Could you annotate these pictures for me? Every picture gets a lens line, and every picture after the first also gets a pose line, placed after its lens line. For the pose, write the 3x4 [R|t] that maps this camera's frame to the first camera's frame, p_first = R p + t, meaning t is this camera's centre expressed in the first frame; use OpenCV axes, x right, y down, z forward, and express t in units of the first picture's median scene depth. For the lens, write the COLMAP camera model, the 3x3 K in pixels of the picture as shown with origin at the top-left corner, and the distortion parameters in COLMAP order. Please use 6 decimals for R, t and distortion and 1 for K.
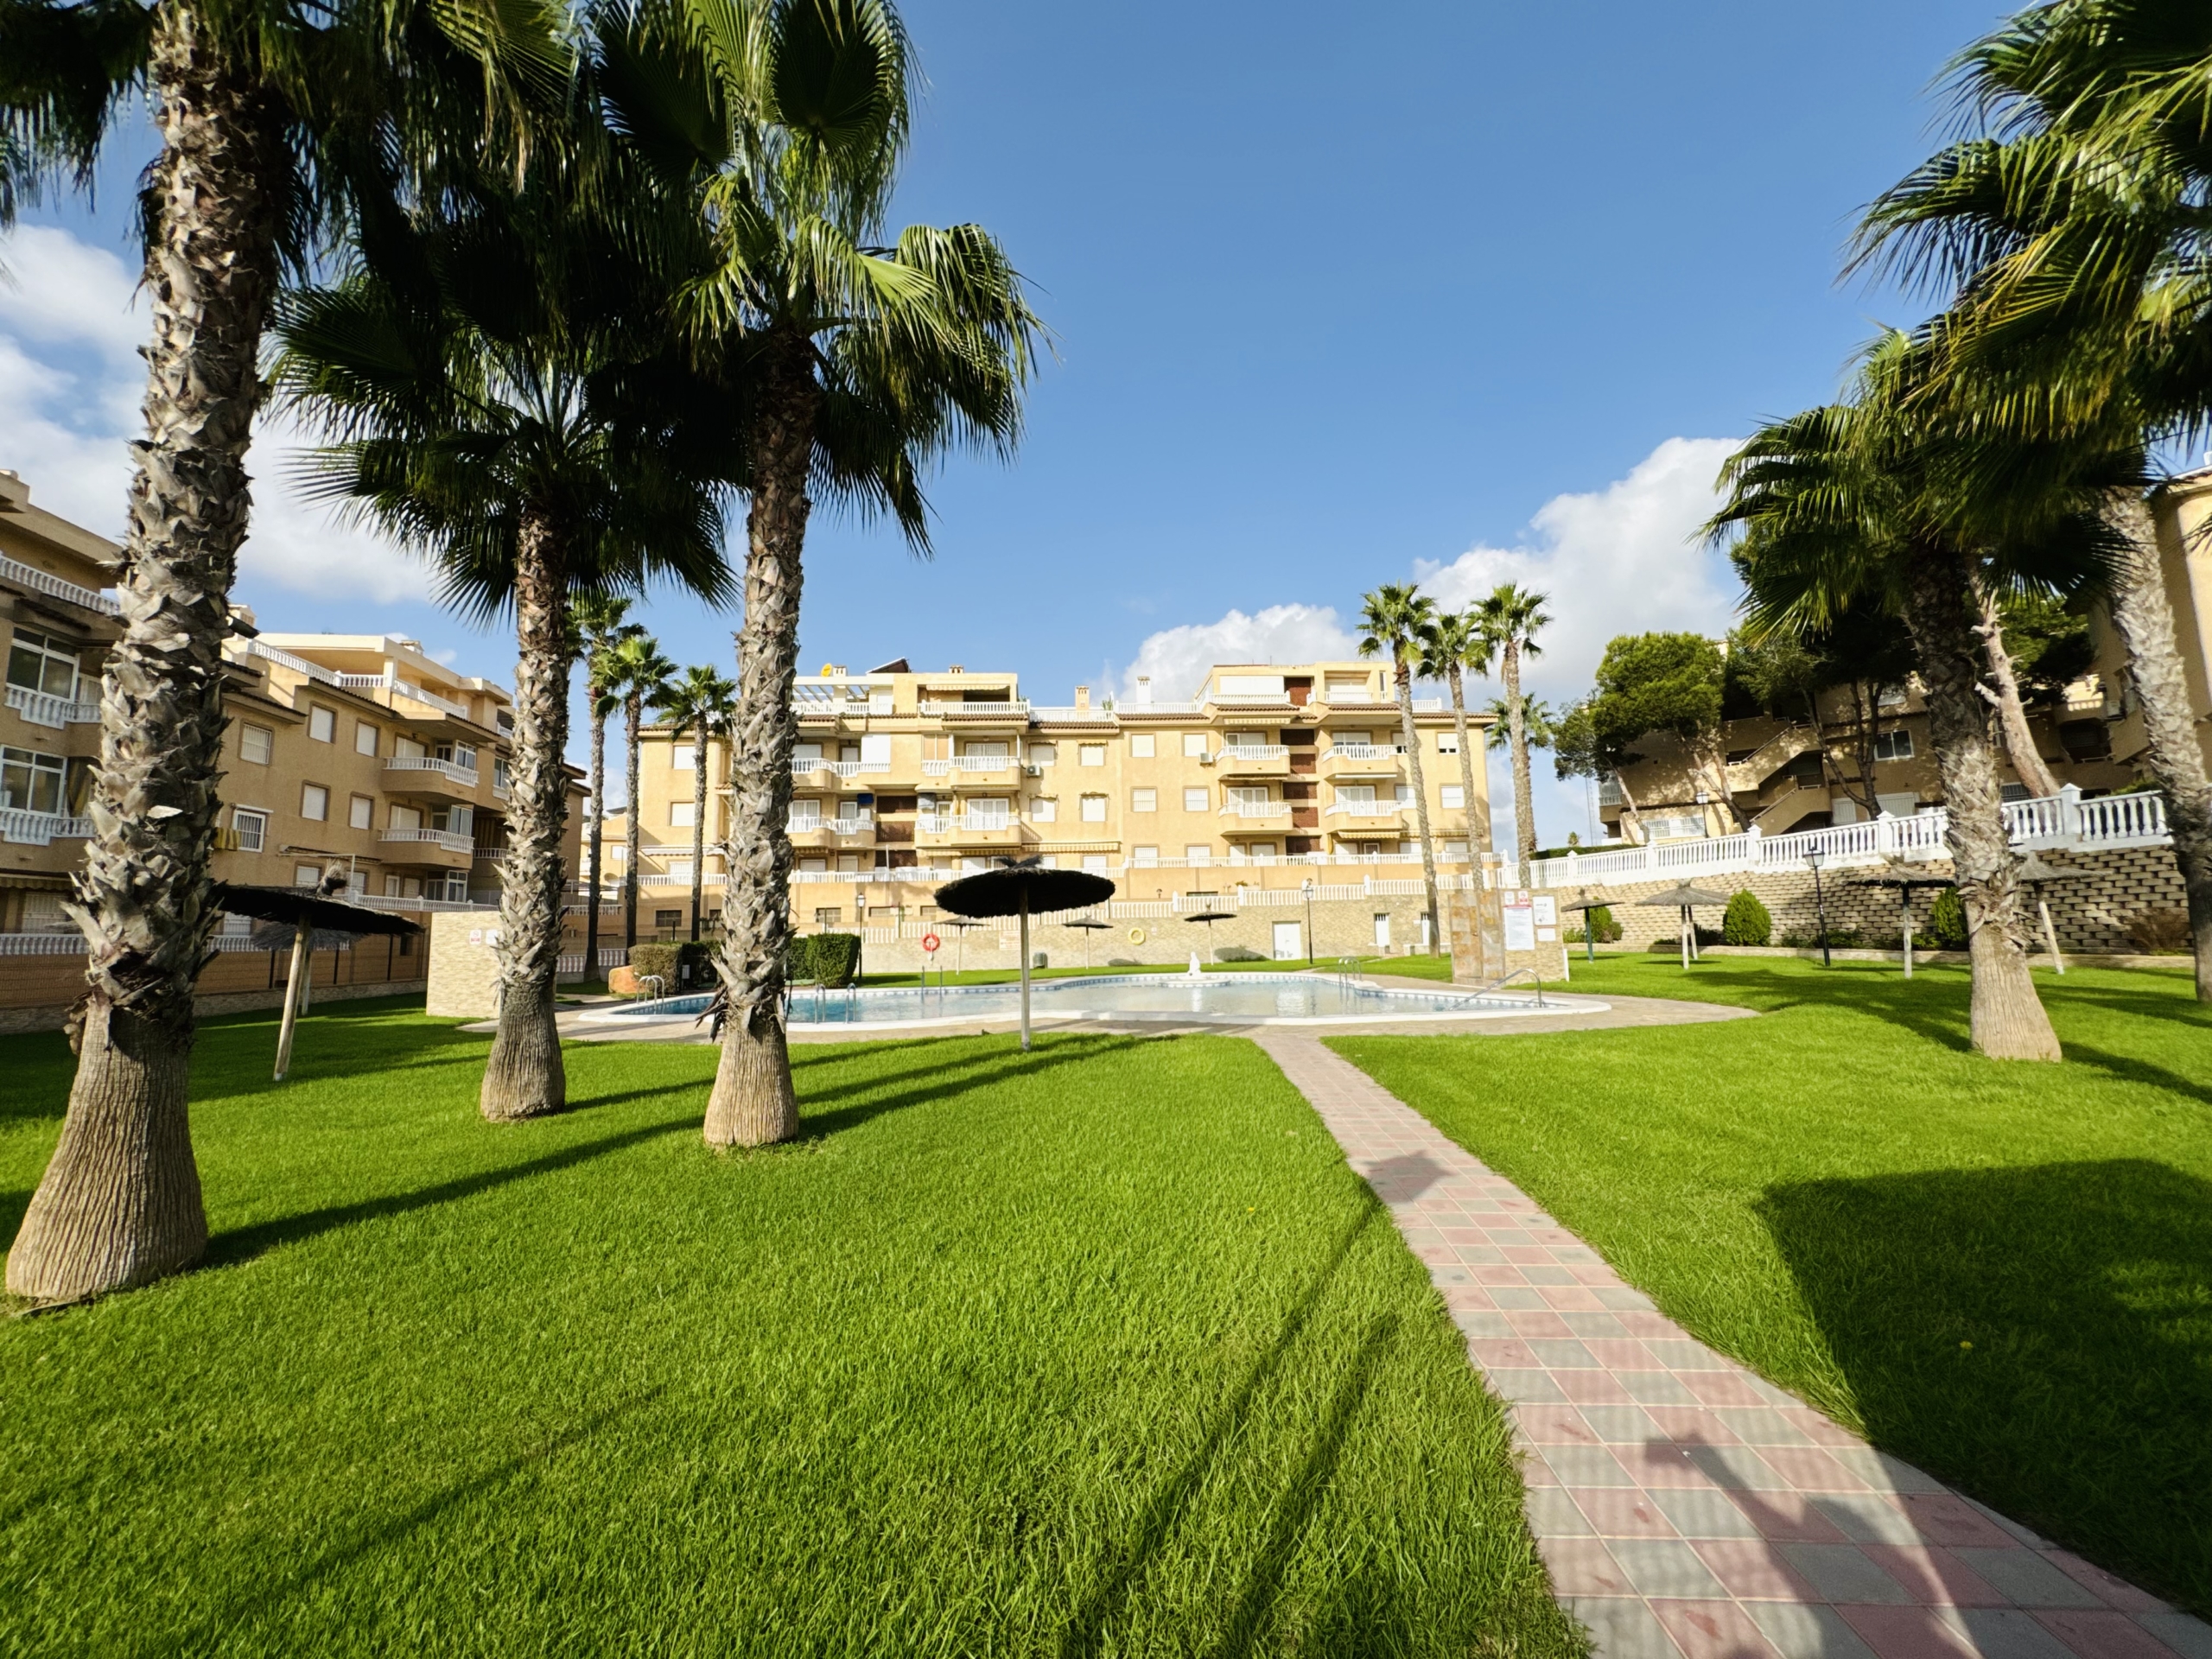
lens RADIAL K [[894.4, 0, 1110.1], [0, 894.4, 816.7], [0, 0, 1]] dist [0.000380, 0.000408]
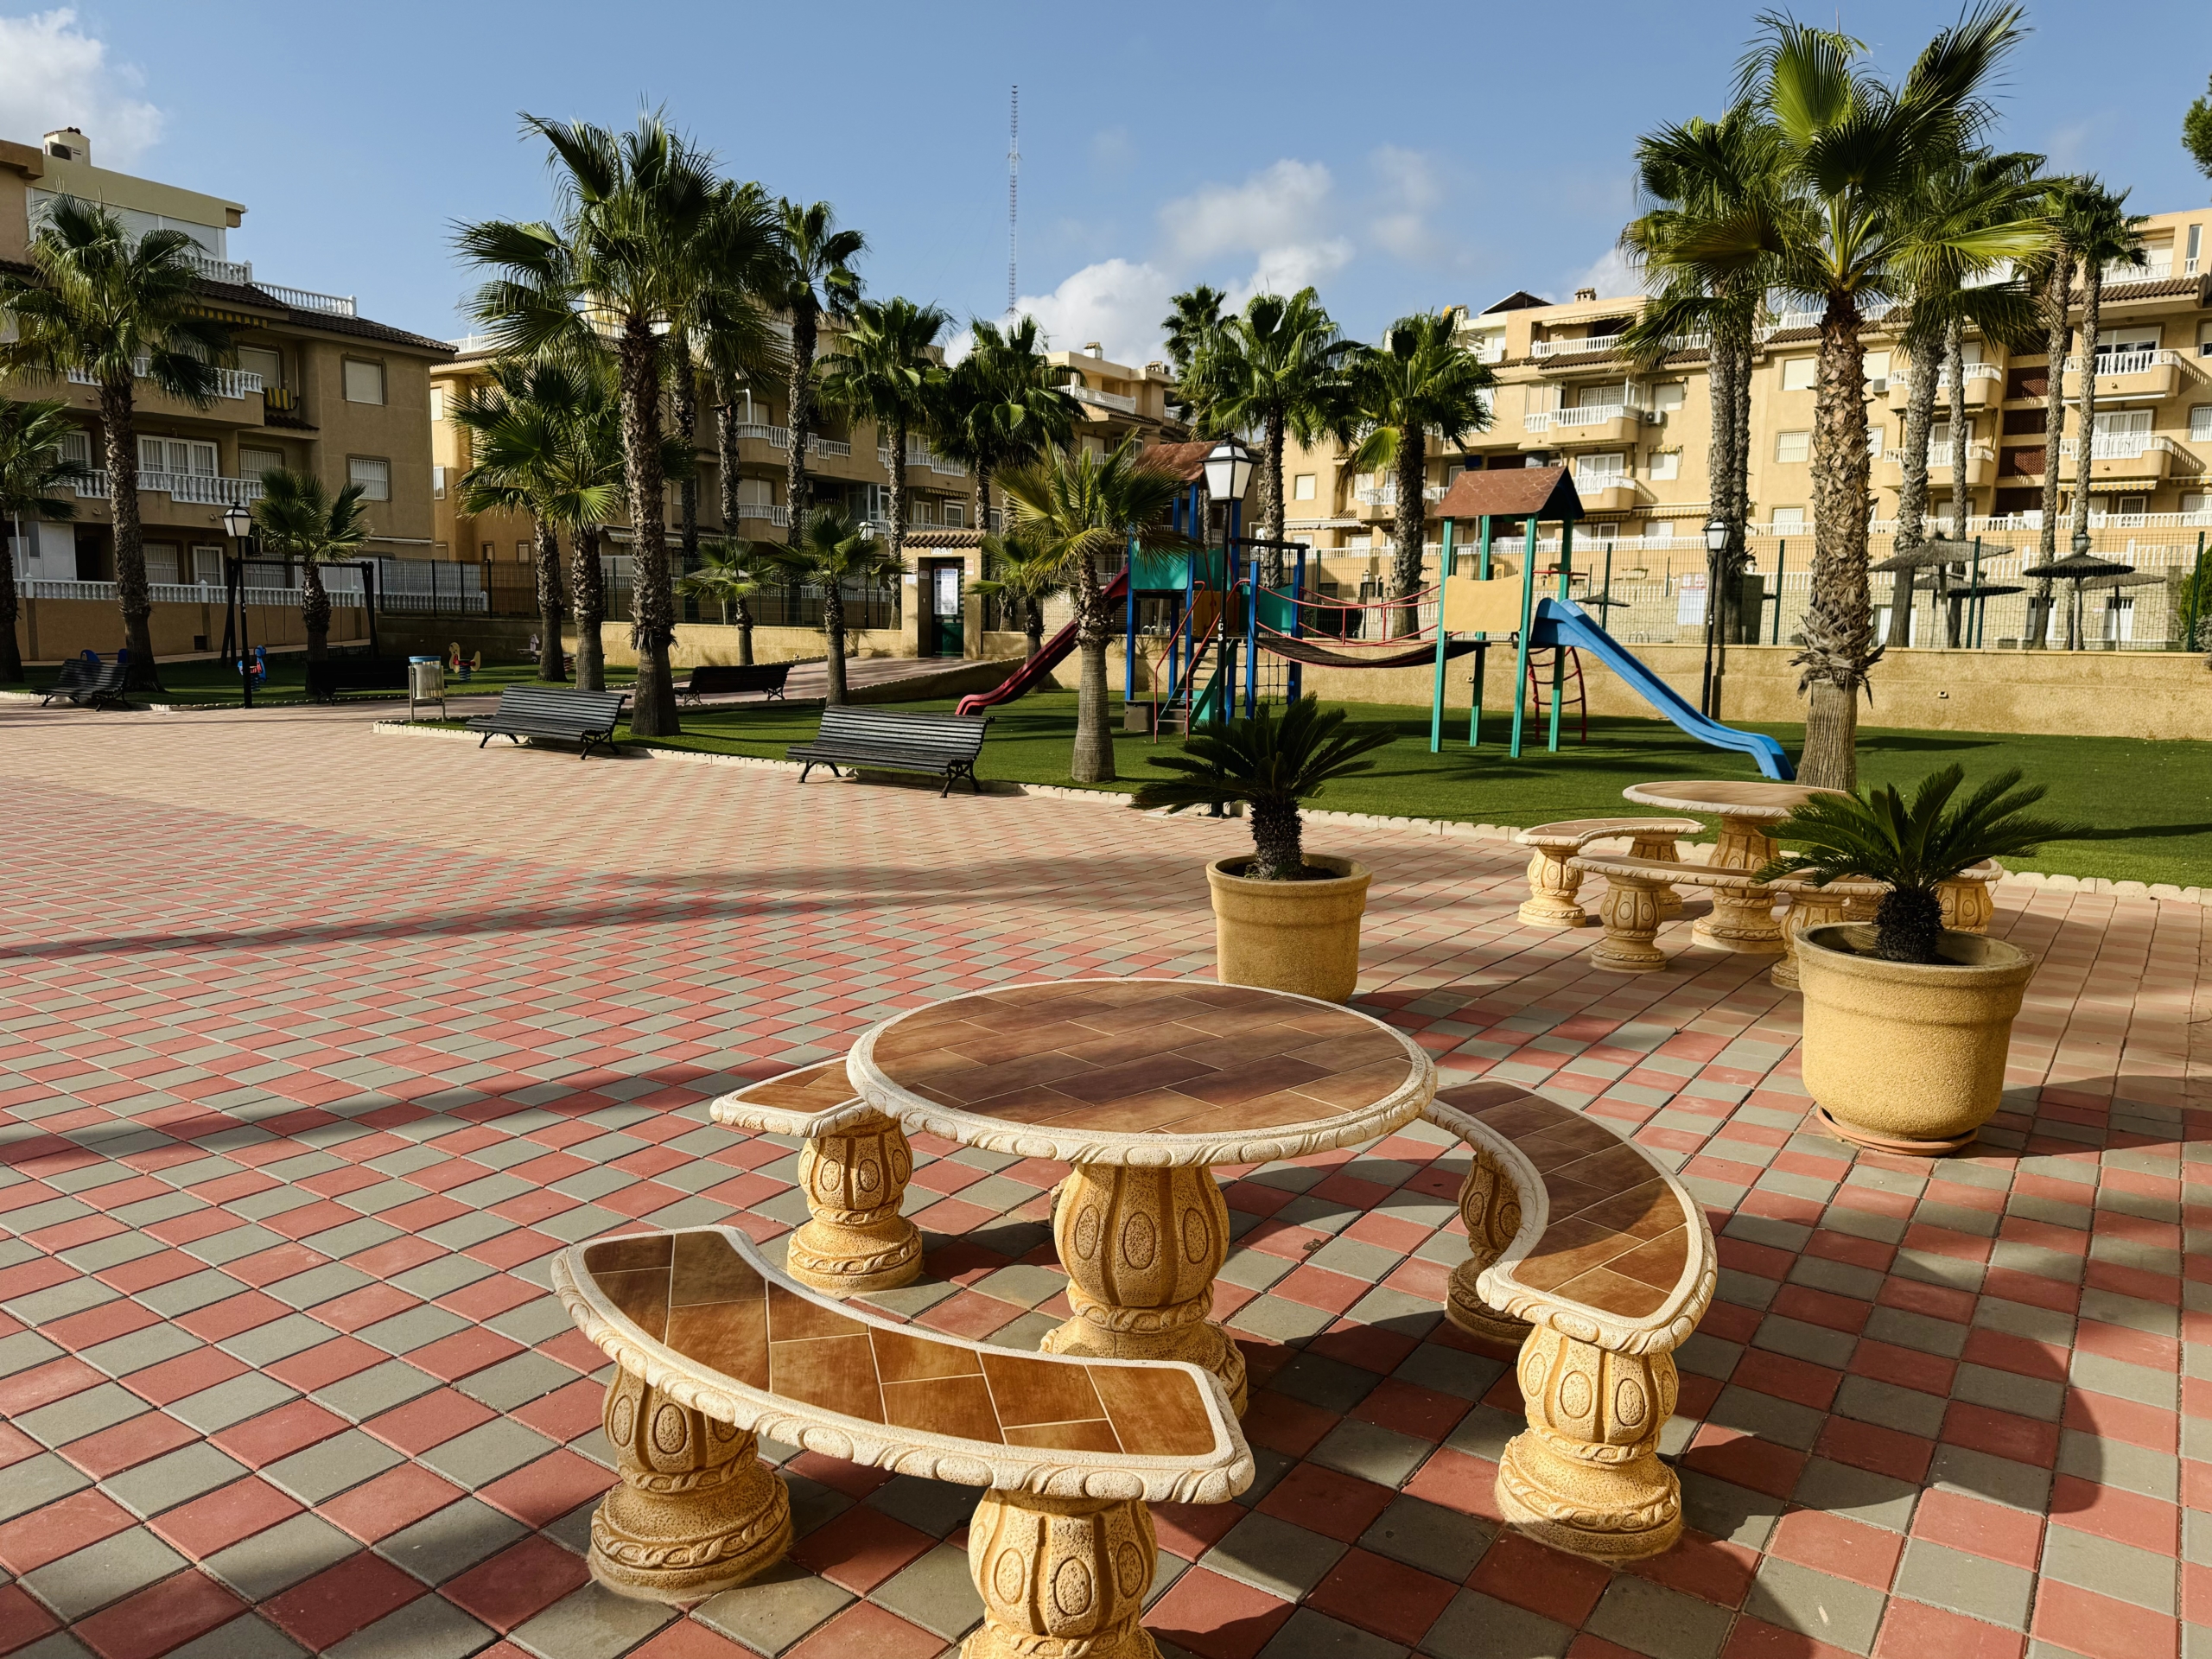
lens RADIAL K [[1564.4, 0, 1090.9], [0, 1564.4, 846.0], [0, 0, 1]] dist [0.056563, -0.062190]
pose [[0.698469, 0.137522, -0.702302, 0.891824], [0.056344, 0.967748, 0.245537, -0.078631], [0.713419, -0.211071, 0.668194, -0.616962]]
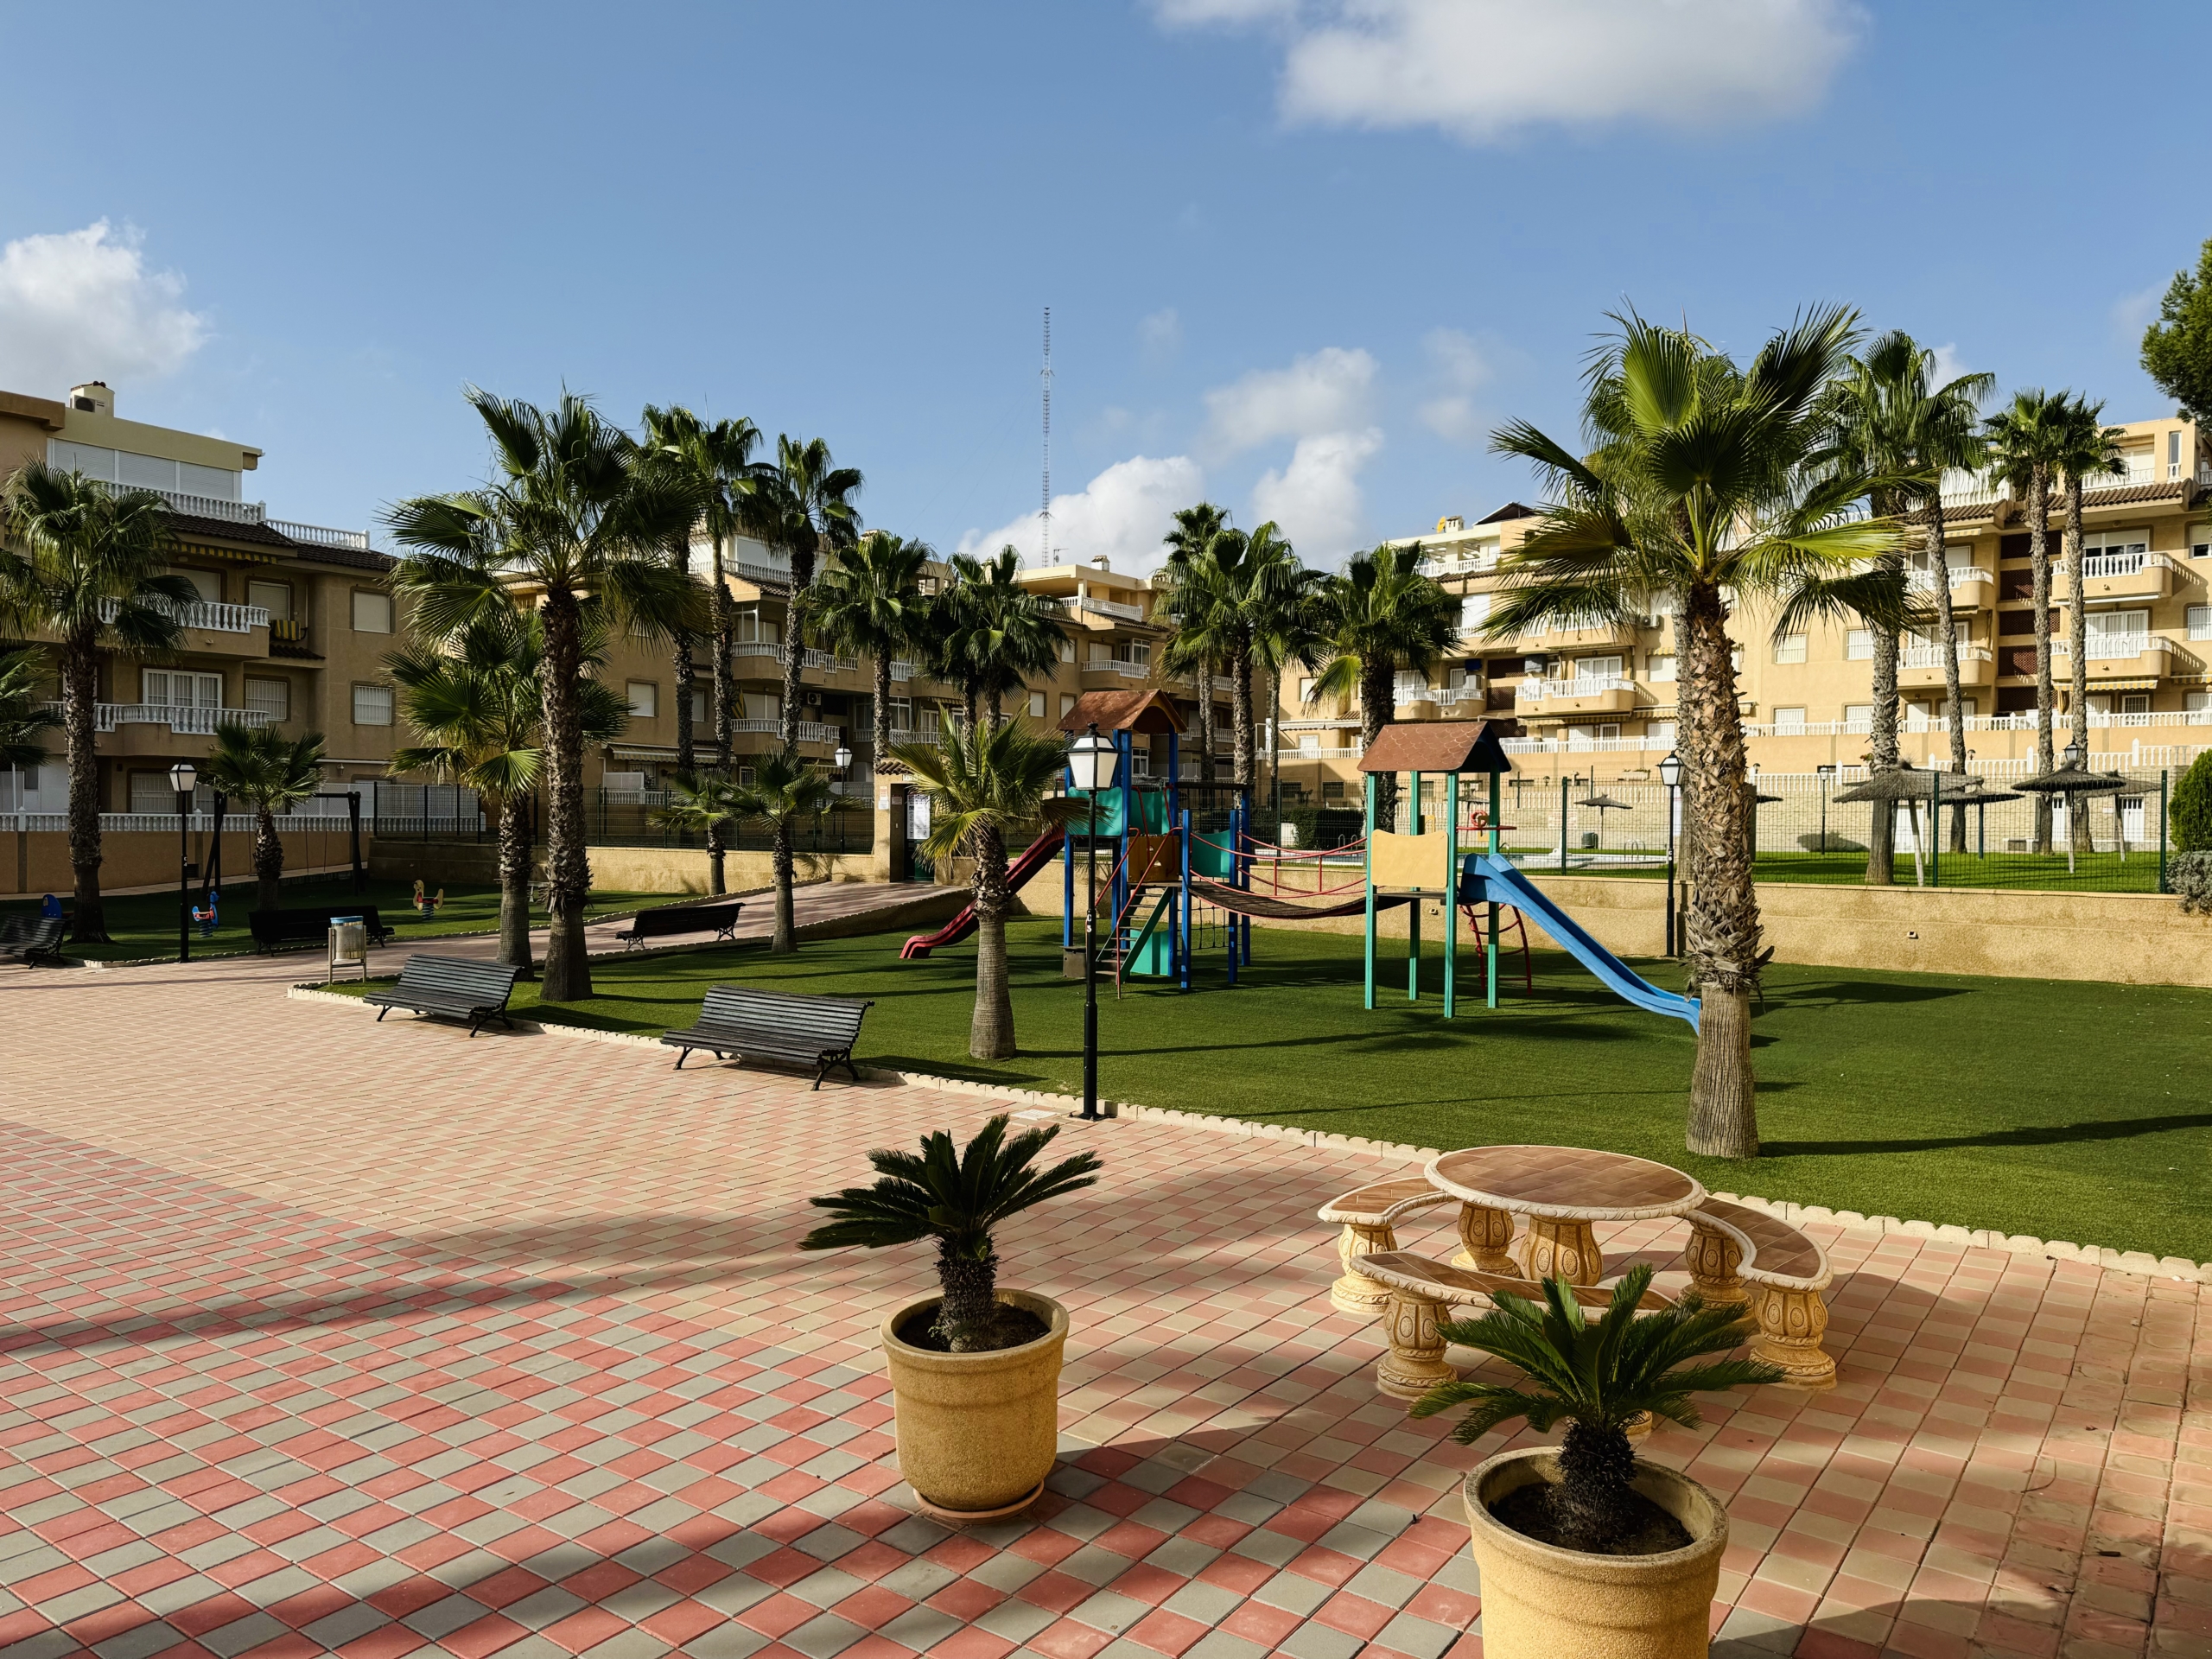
lens RADIAL K [[1564.4, 0, 1092.9], [0, 1564.4, 845.0], [0, 0, 1]] dist [0.056563, -0.062190]
pose [[0.684327, 0.044986, -0.727786, 0.903856], [0.070784, 0.989283, 0.127707, -0.098091], [0.725731, -0.138909, 0.673809, -0.570852]]
